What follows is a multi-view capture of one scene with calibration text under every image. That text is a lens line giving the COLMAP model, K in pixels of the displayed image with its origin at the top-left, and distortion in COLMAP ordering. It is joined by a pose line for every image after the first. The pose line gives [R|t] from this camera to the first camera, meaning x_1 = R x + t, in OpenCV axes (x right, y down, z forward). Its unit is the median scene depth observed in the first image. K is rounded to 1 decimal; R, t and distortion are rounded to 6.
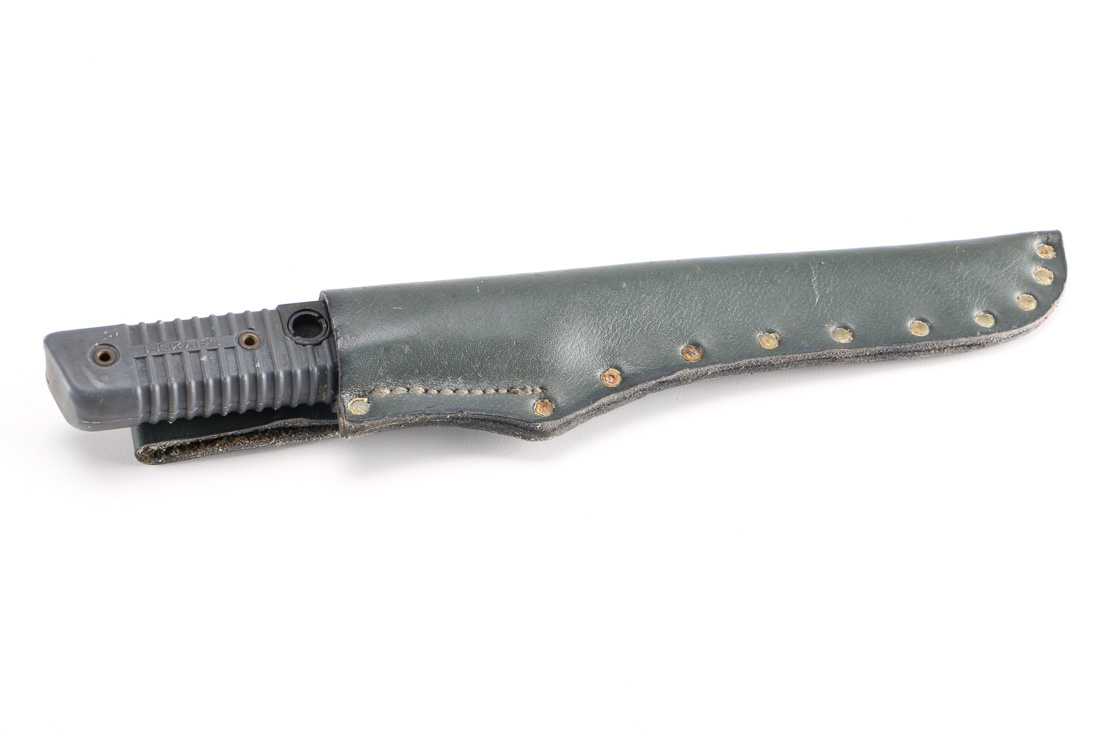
lens RADIAL K [[2321.9, 0, 550.0], [0, 2321.9, 366.5], [0, 0, 1]] dist [0.142550, 0.498513]
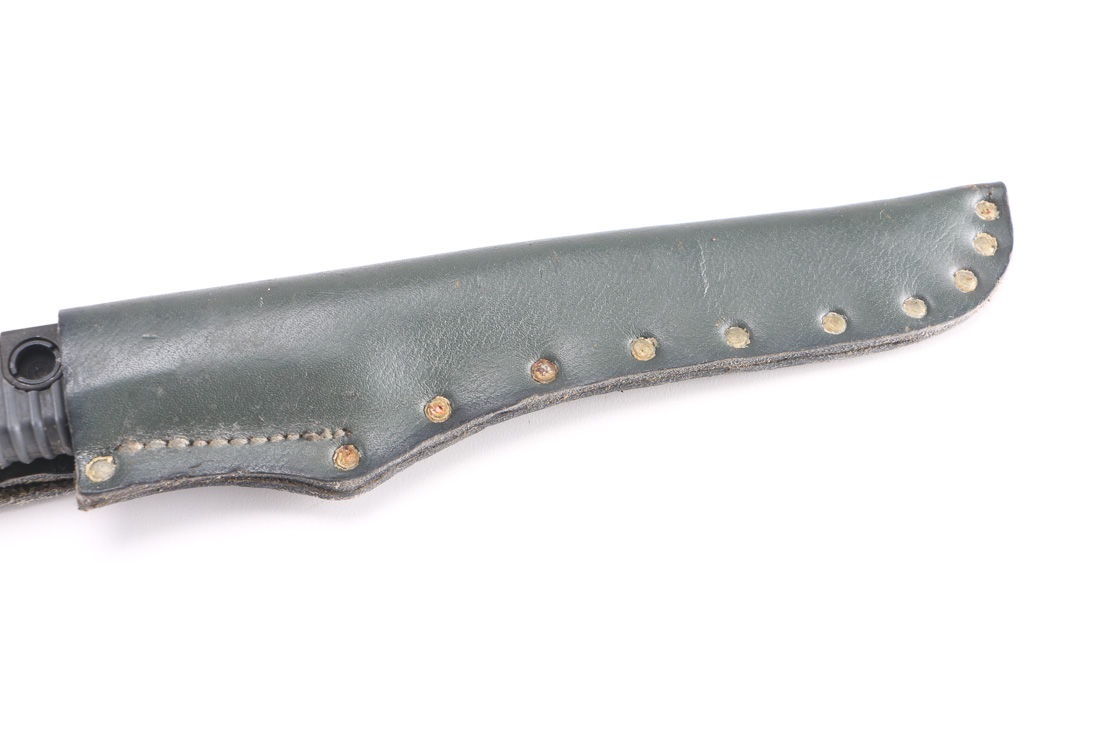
lens RADIAL K [[1464.6, 0, 550.0], [0, 1464.6, 366.5], [0, 0, 1]] dist [-0.057054, 0.085022]
pose [[0.999230, -0.015332, -0.036113, 0.083568], [0.021252, 0.985260, 0.169736, -0.094010], [0.032978, -0.170373, 0.984828, 0.529298]]
